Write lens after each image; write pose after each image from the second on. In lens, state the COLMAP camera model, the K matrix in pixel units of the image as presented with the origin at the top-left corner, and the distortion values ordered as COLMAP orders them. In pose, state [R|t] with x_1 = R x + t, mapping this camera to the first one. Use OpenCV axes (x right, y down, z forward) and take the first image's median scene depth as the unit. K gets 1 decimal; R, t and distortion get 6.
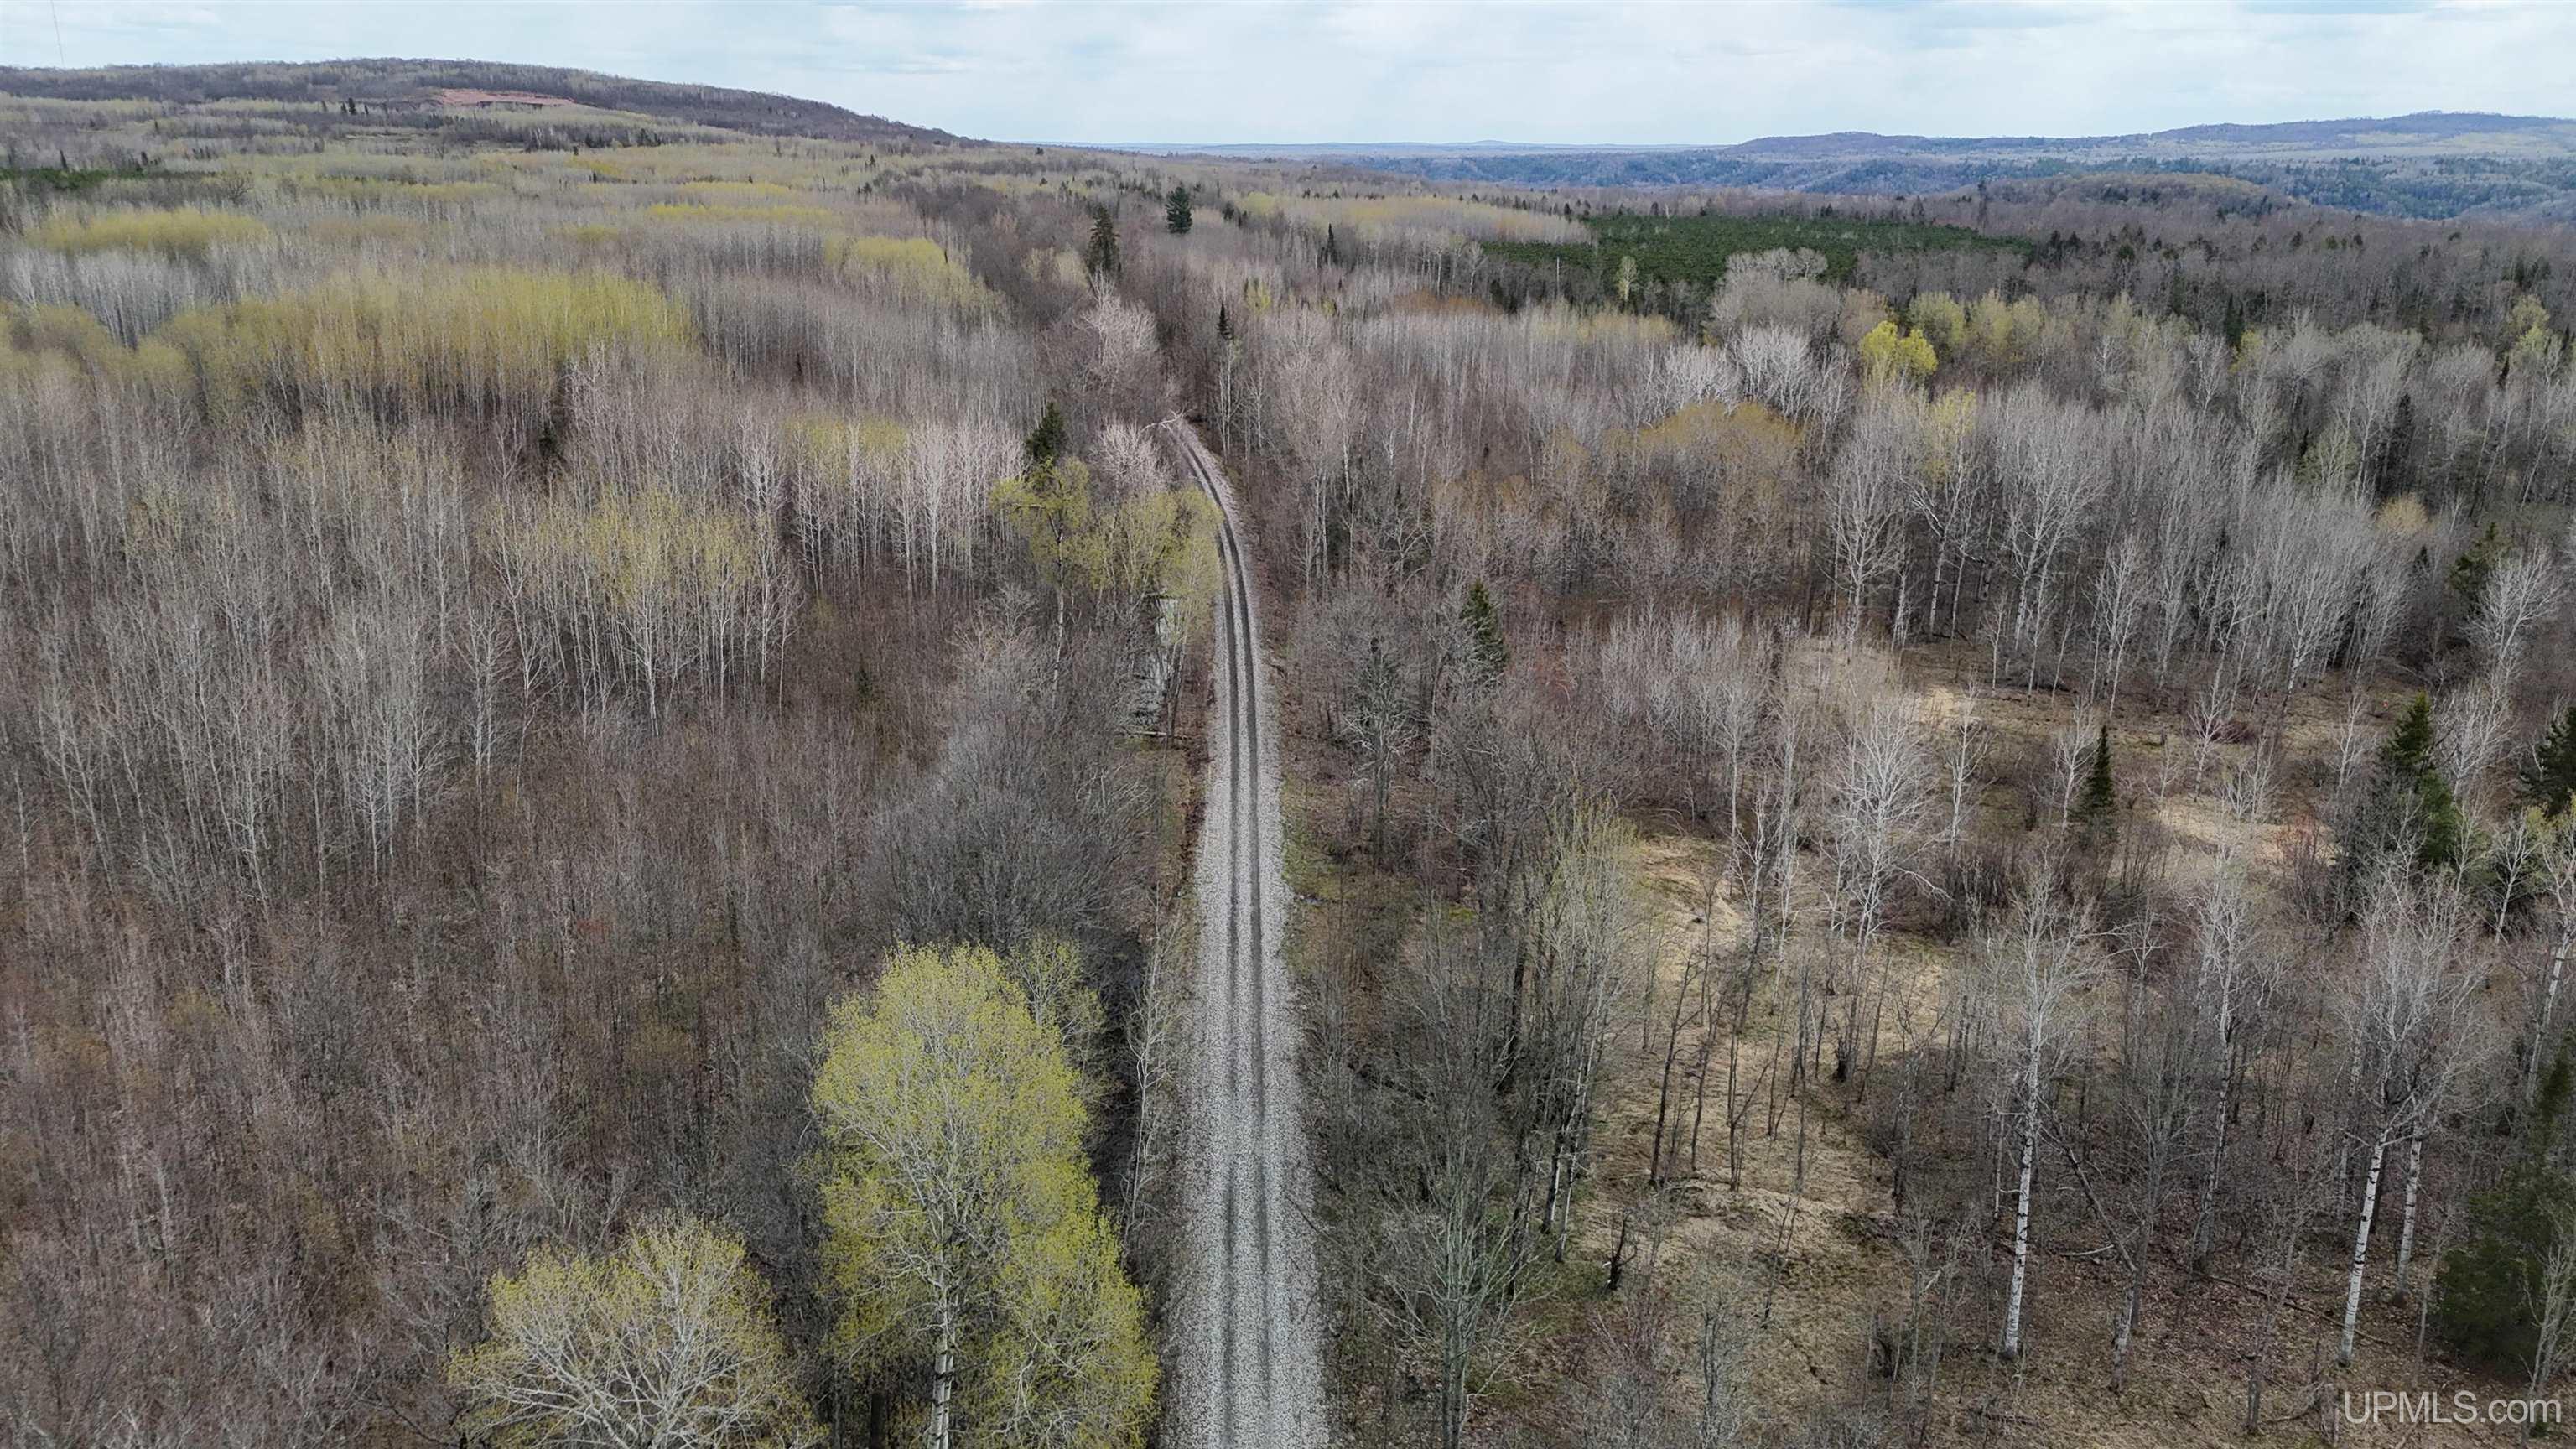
lens RADIAL K [[1889.0, 0, 1277.9], [0, 1889.0, 728.5], [0, 0, 1]] dist [0.079694, -0.072096]
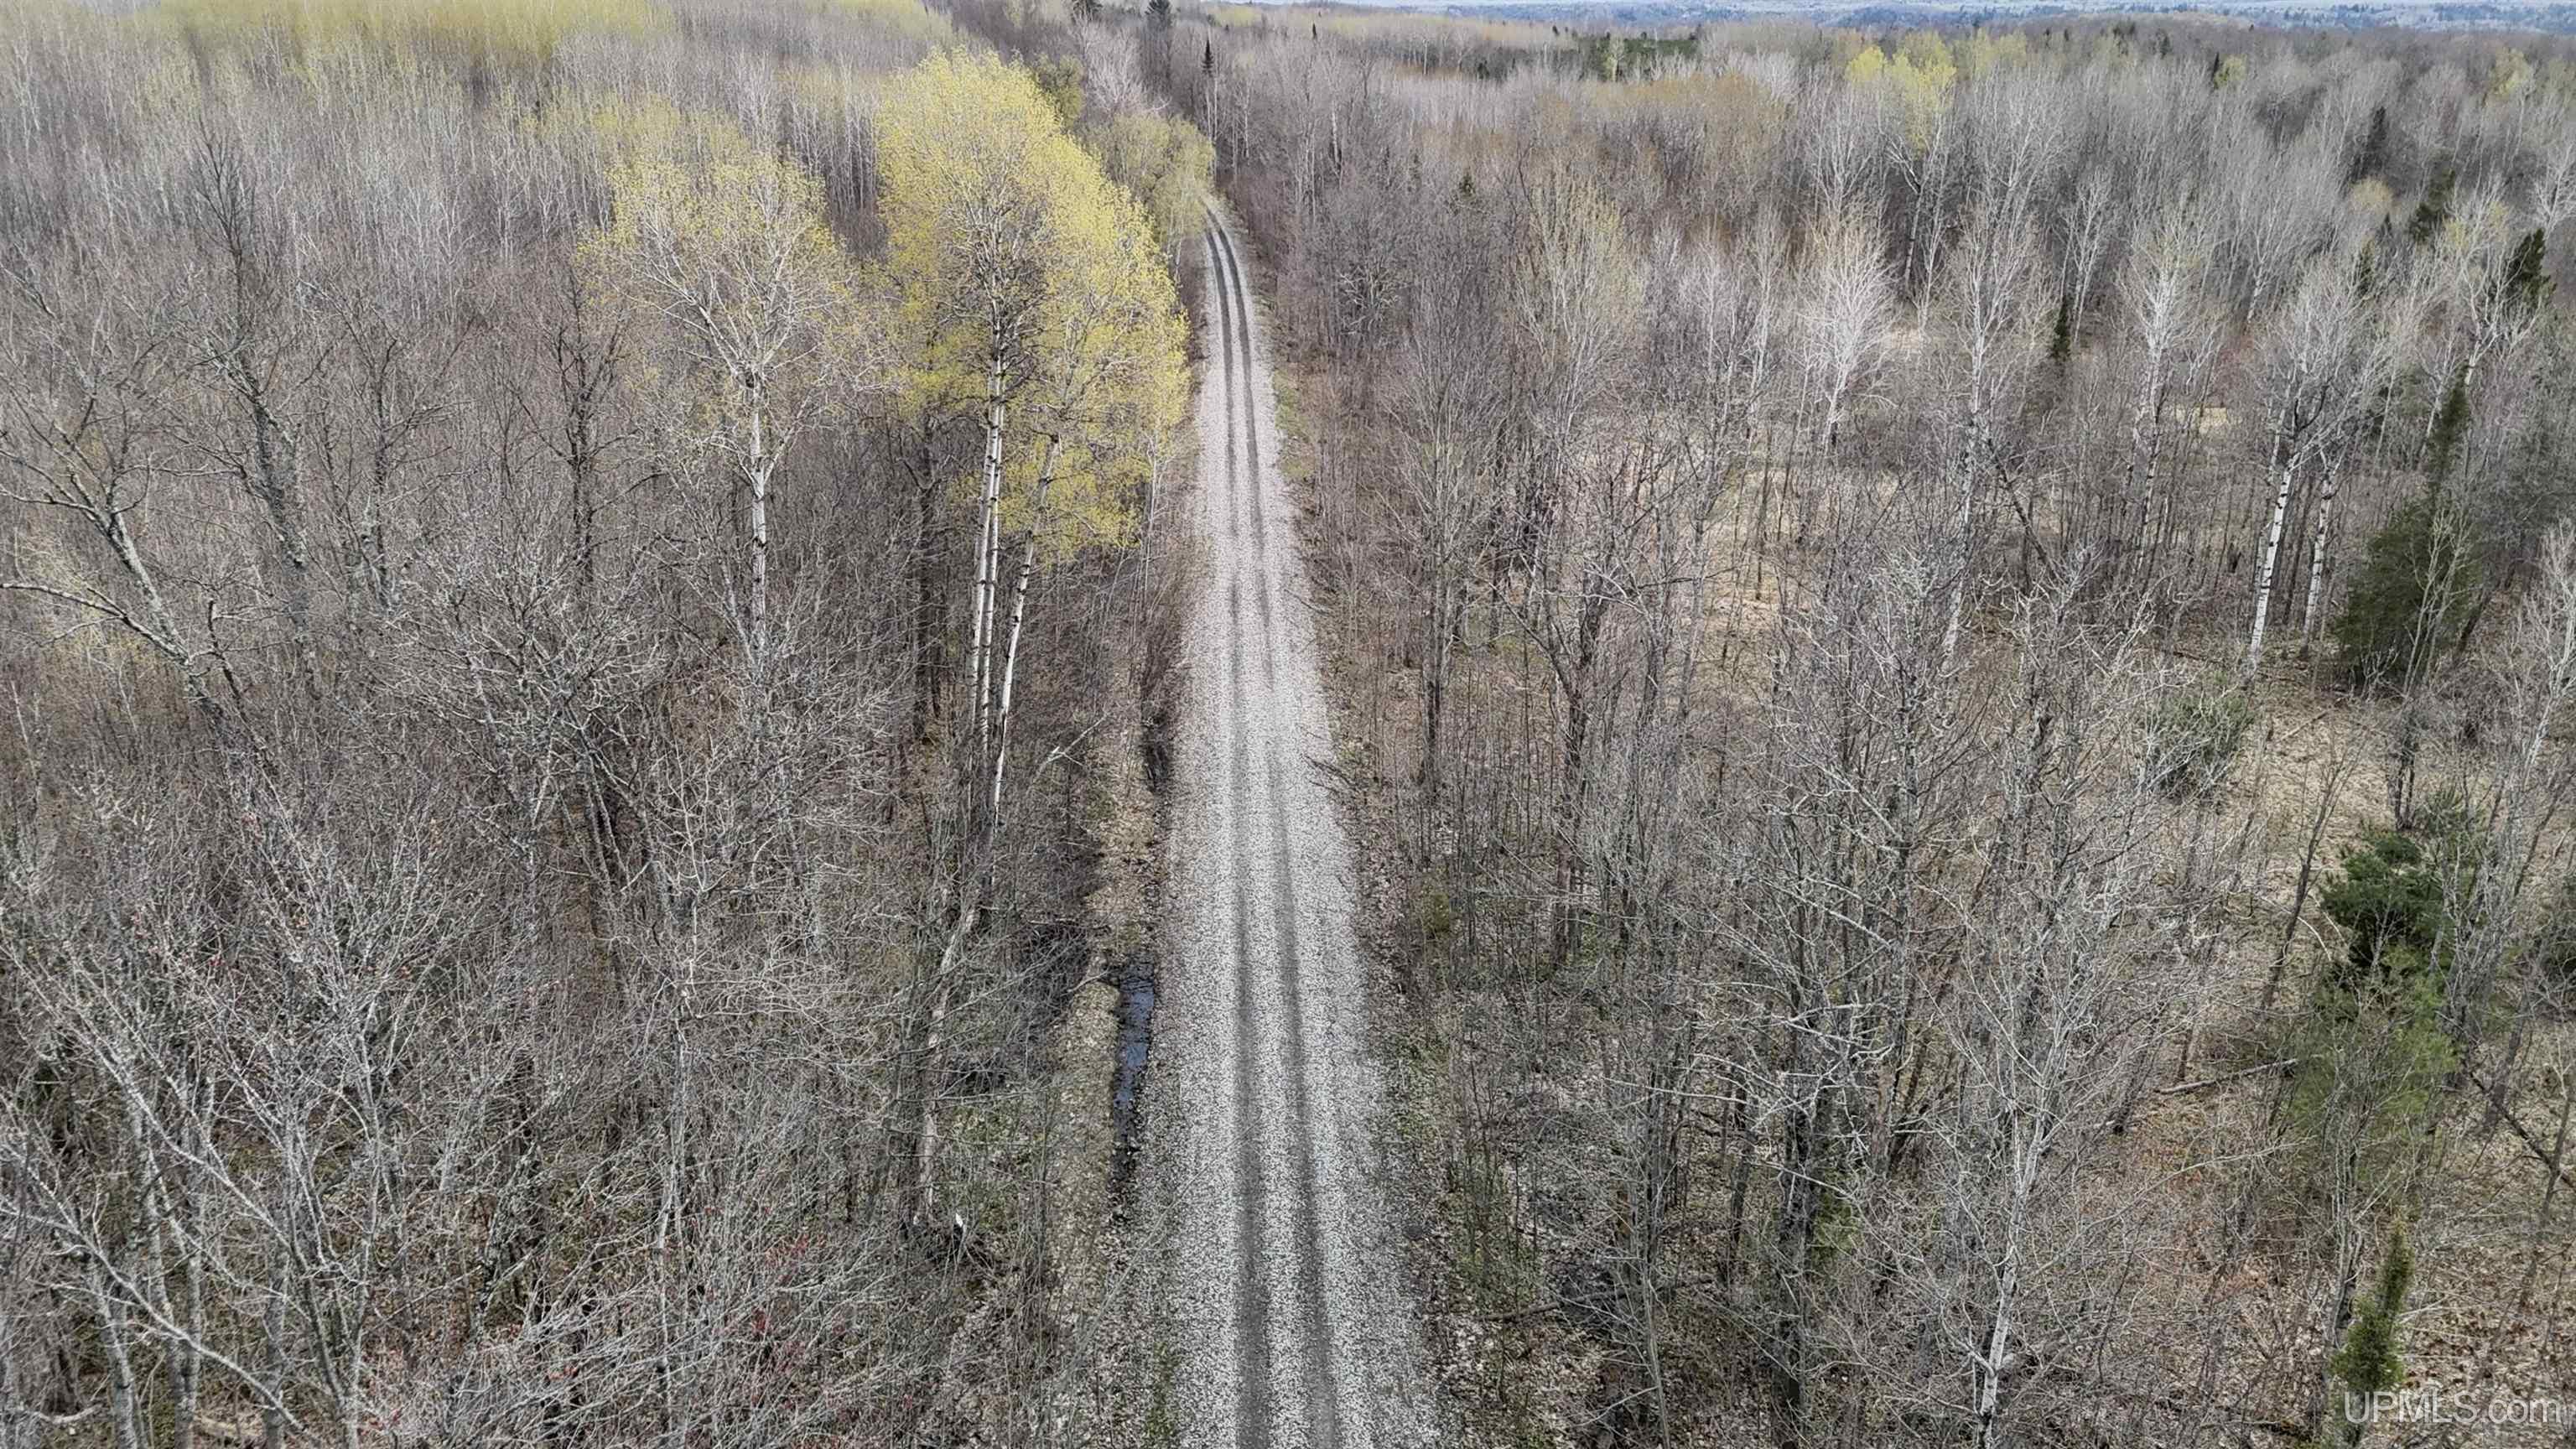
lens RADIAL K [[1889.0, 0, 1277.9], [0, 1889.0, 728.5], [0, 0, 1]] dist [0.079694, -0.072096]
pose [[0.999948, -0.005369, 0.008613, -0.007234], [0.004764, 0.997621, 0.068778, 0.187249], [-0.008962, -0.068734, 0.997595, -0.060269]]
